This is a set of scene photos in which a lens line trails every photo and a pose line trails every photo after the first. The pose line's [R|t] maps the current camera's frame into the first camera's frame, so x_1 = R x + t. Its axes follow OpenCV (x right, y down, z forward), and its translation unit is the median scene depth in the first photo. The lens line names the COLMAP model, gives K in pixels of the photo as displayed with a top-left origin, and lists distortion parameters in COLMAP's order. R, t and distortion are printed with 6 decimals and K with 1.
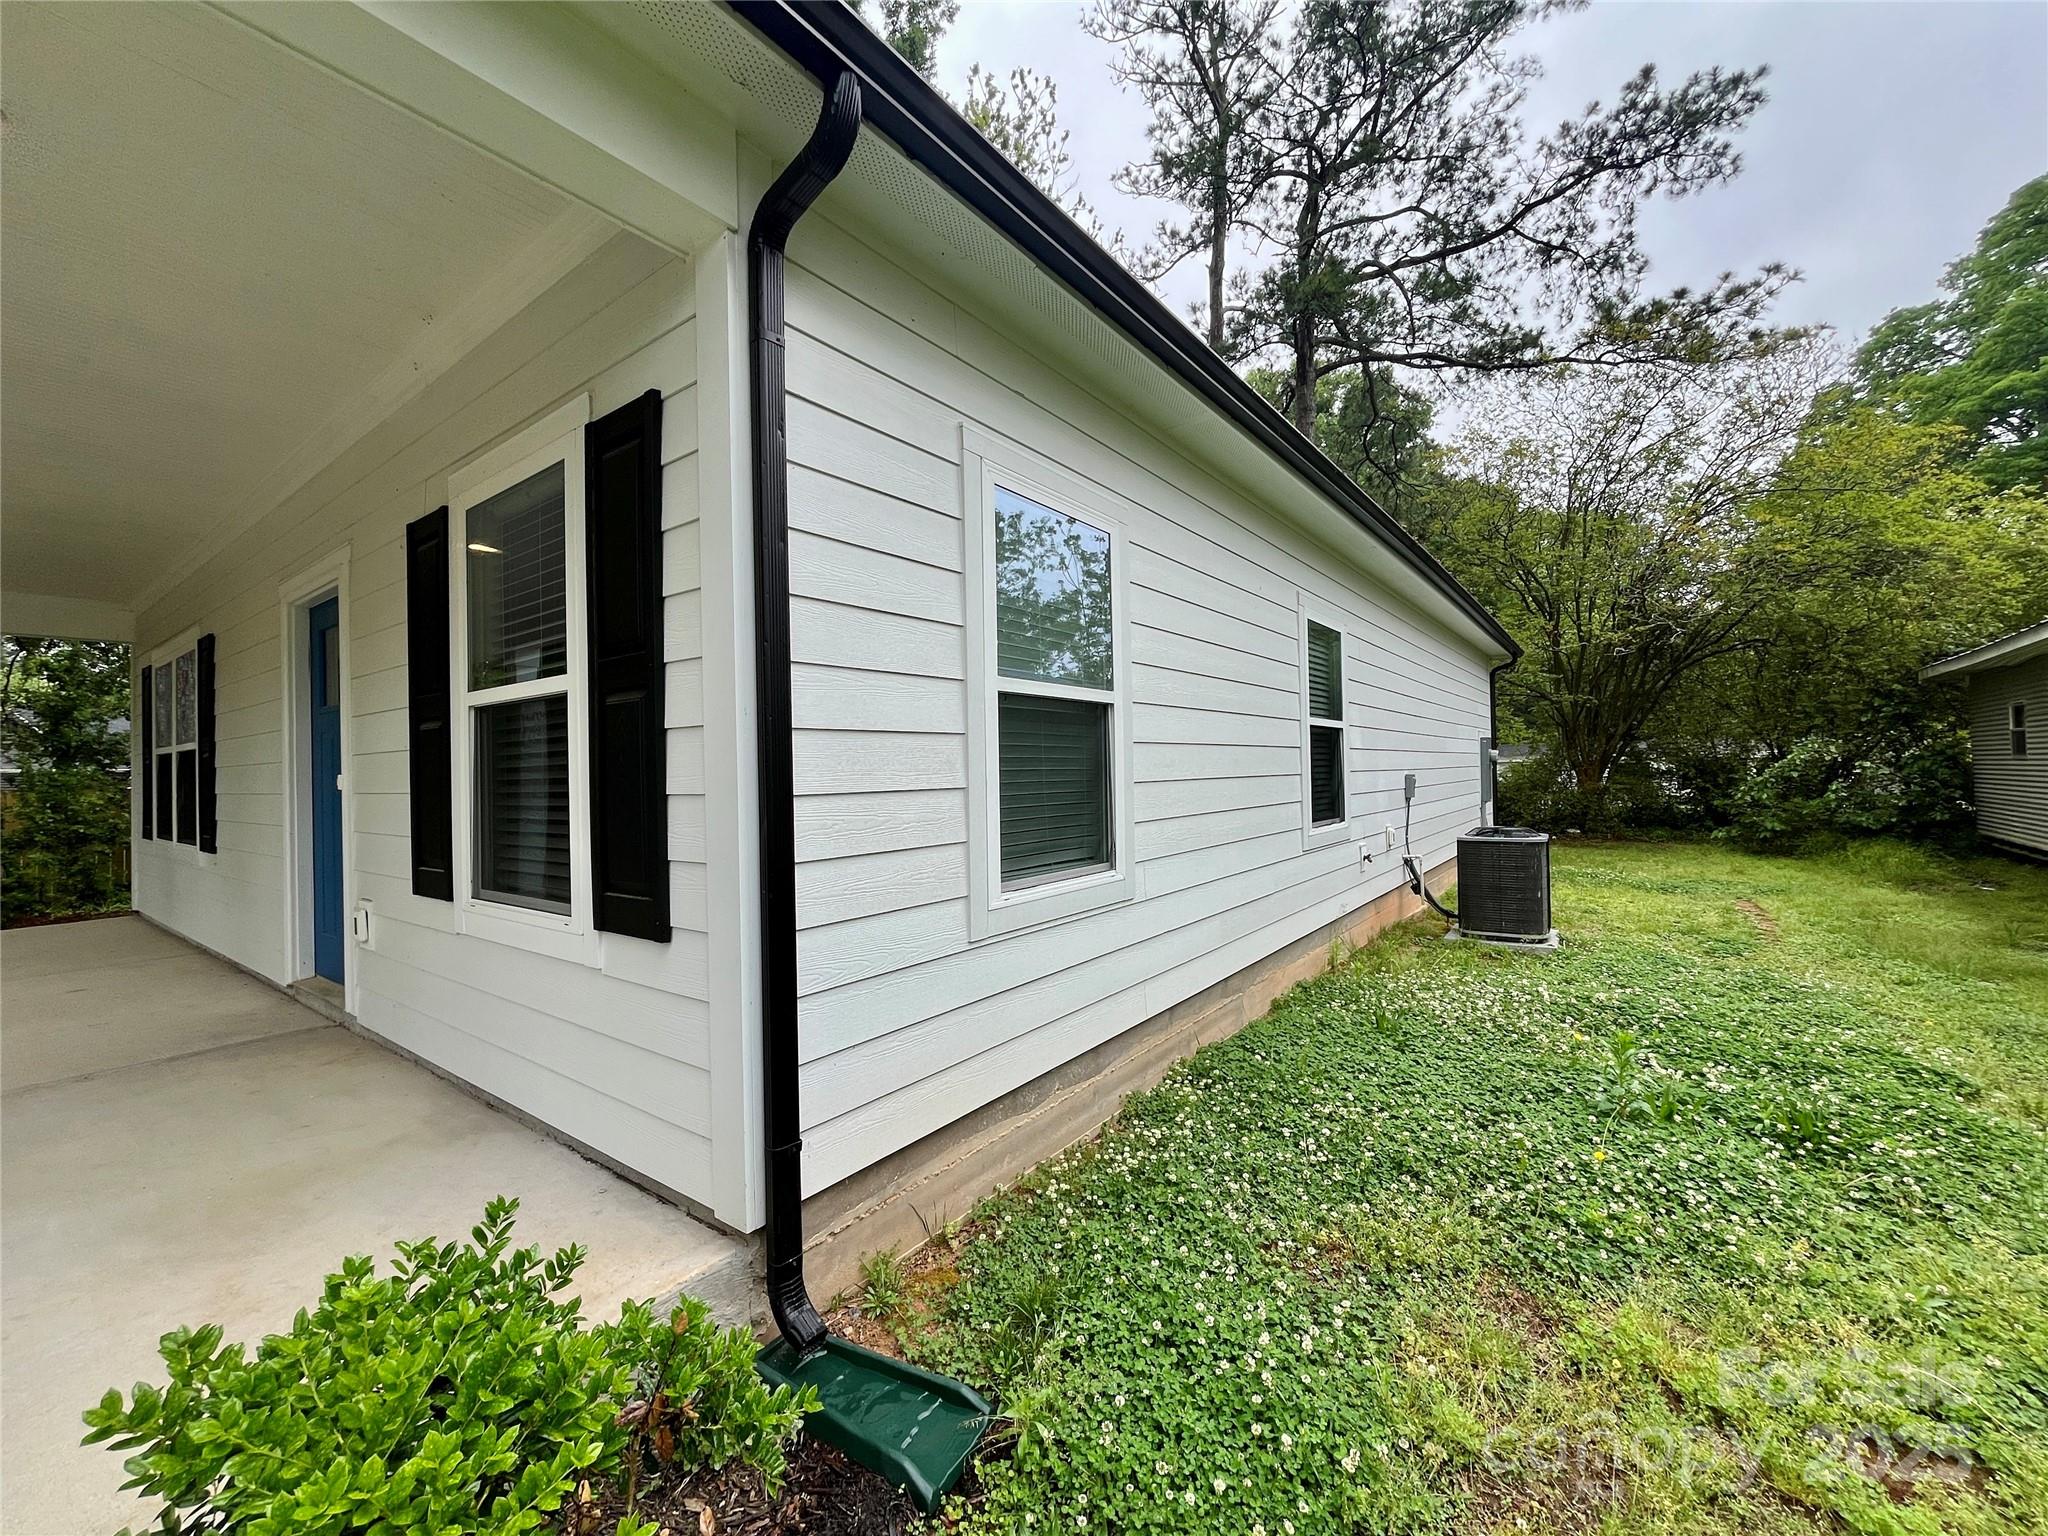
lens RADIAL K [[832.3, 0, 1024.0], [0, 832.3, 768.0], [0, 0, 1]] dist [-0.000475, -0.000035]
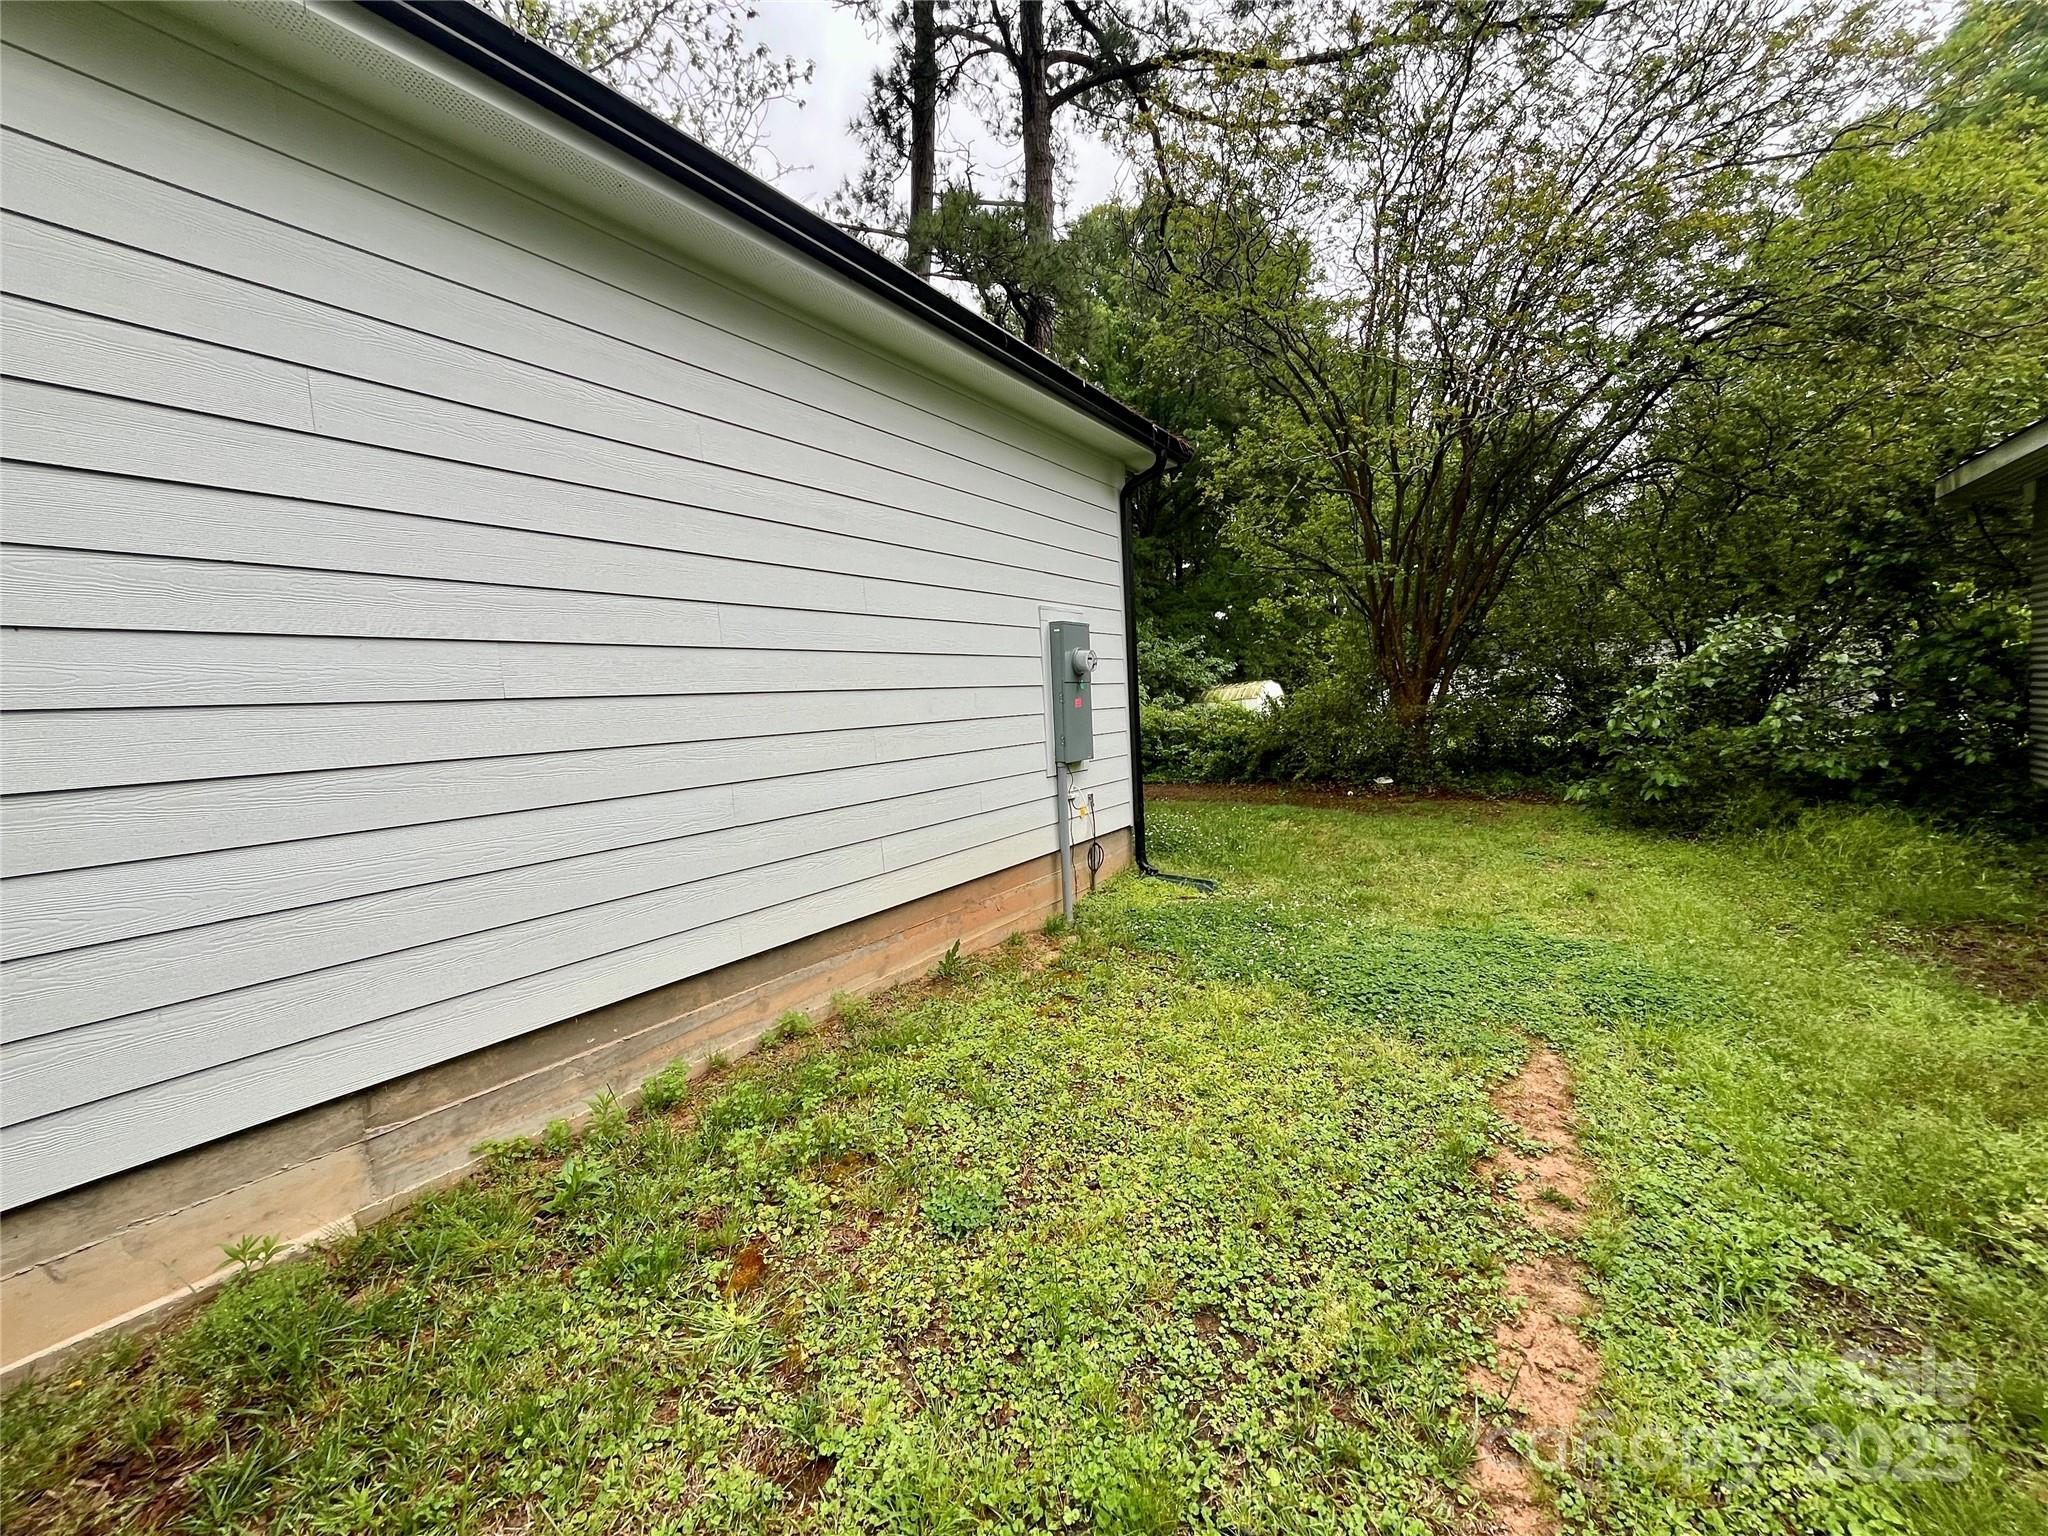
lens RADIAL K [[832.3, 0, 1024.0], [0, 832.3, 768.0], [0, 0, 1]] dist [-0.000475, -0.000035]
pose [[0.998116, -0.034014, 0.051054, 0.446520], [0.029908, 0.996416, 0.079129, 0.006843], [-0.053563, -0.077453, 0.995556, 0.474129]]
